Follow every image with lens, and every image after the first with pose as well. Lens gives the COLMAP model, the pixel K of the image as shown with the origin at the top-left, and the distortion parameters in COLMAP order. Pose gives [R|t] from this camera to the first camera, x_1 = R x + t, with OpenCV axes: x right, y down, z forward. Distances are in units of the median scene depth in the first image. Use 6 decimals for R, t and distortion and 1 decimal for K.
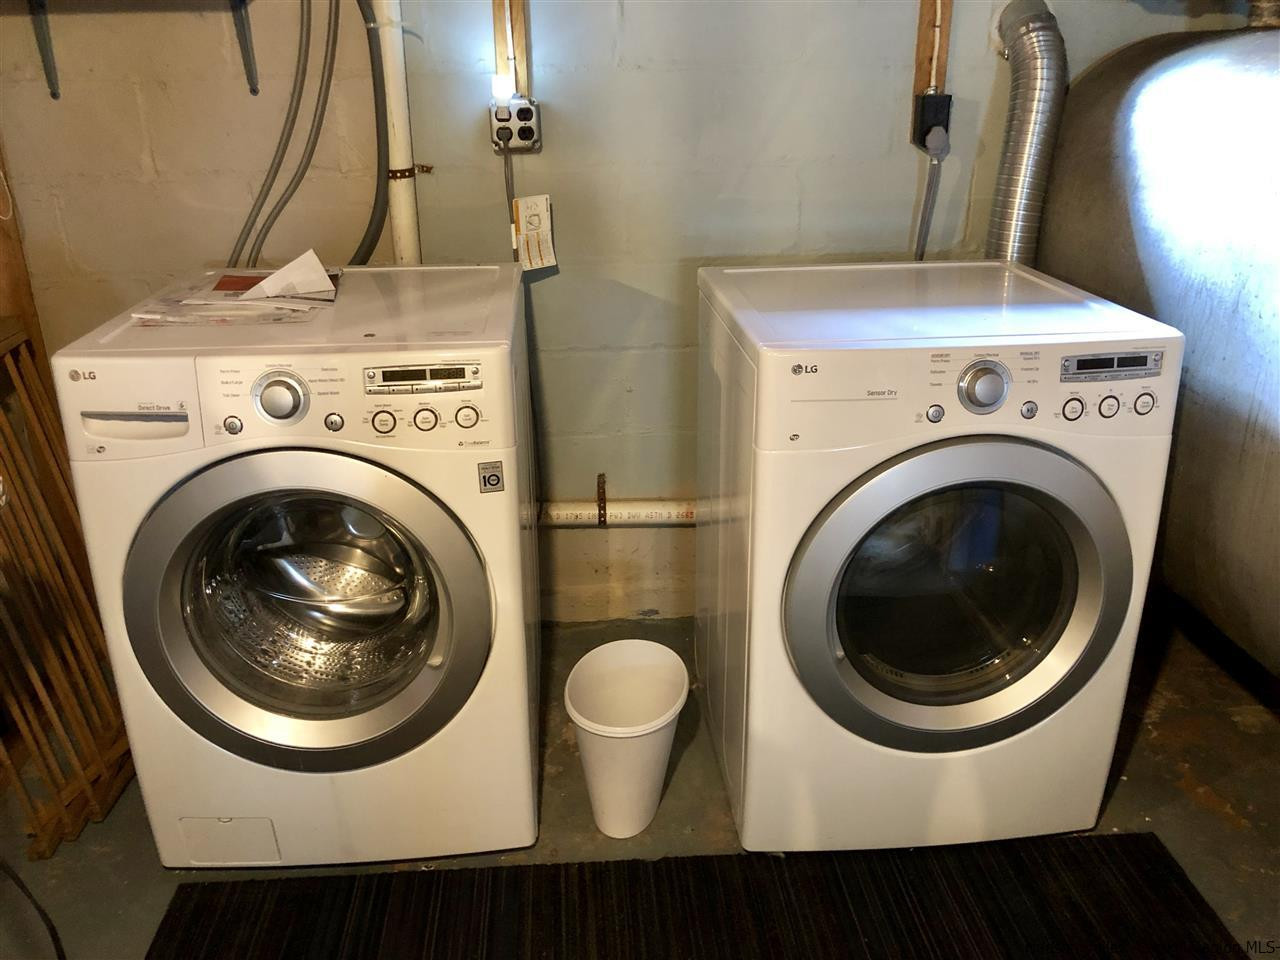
lens RADIAL K [[1049.5, 0, 641.2], [0, 1049.5, 478.9], [0, 0, 1]] dist [0.036876, -0.039799]
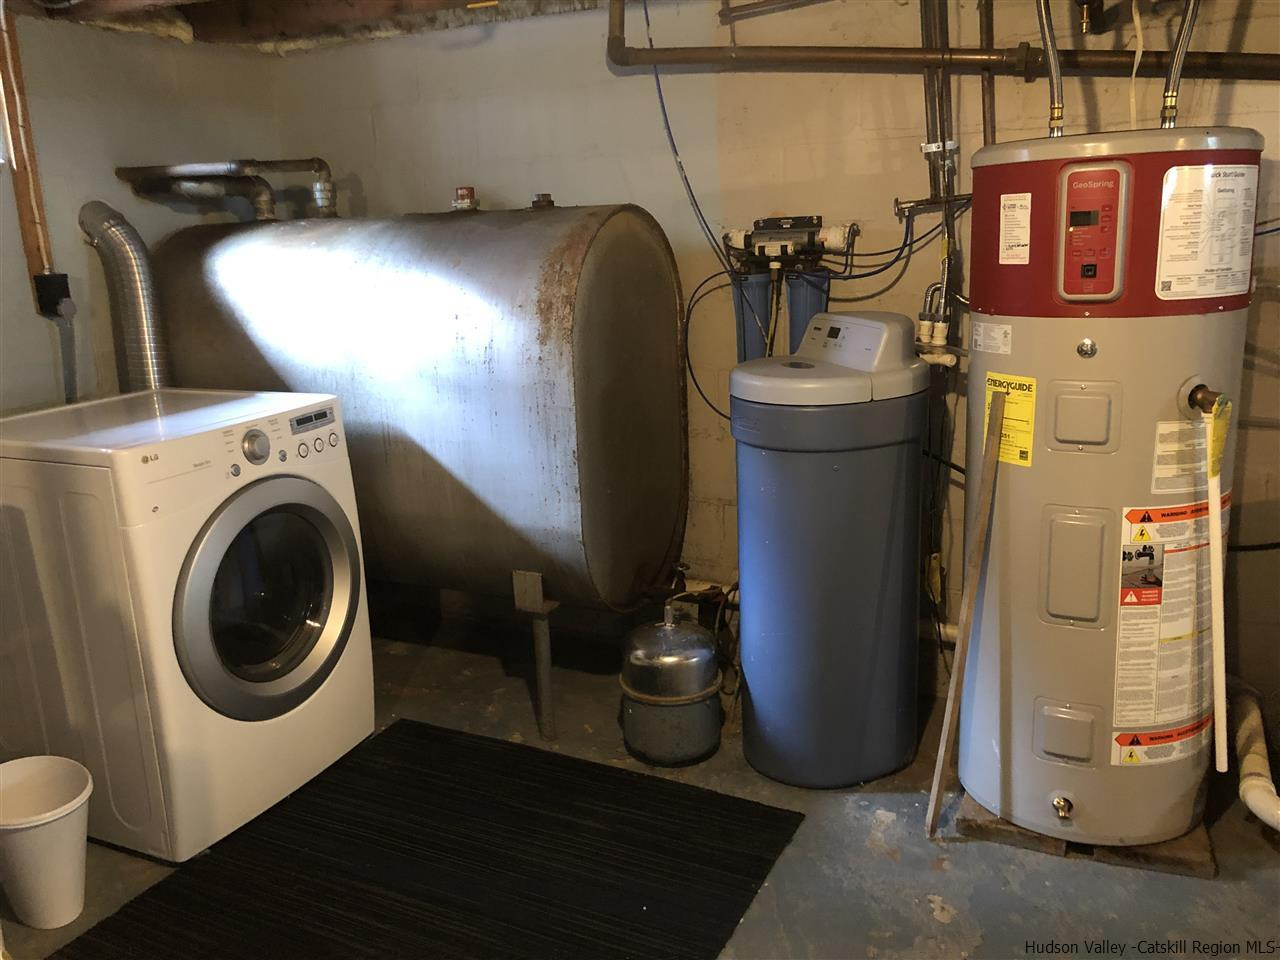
lens RADIAL K [[1049.5, 0, 639.7], [0, 1049.5, 477.5], [0, 0, 1]] dist [0.036876, -0.039799]
pose [[0.509756, -0.224472, 0.830519, -0.596193], [0.353045, 0.934914, 0.035995, 0.085042], [-0.784543, 0.274861, 0.555827, -0.241558]]
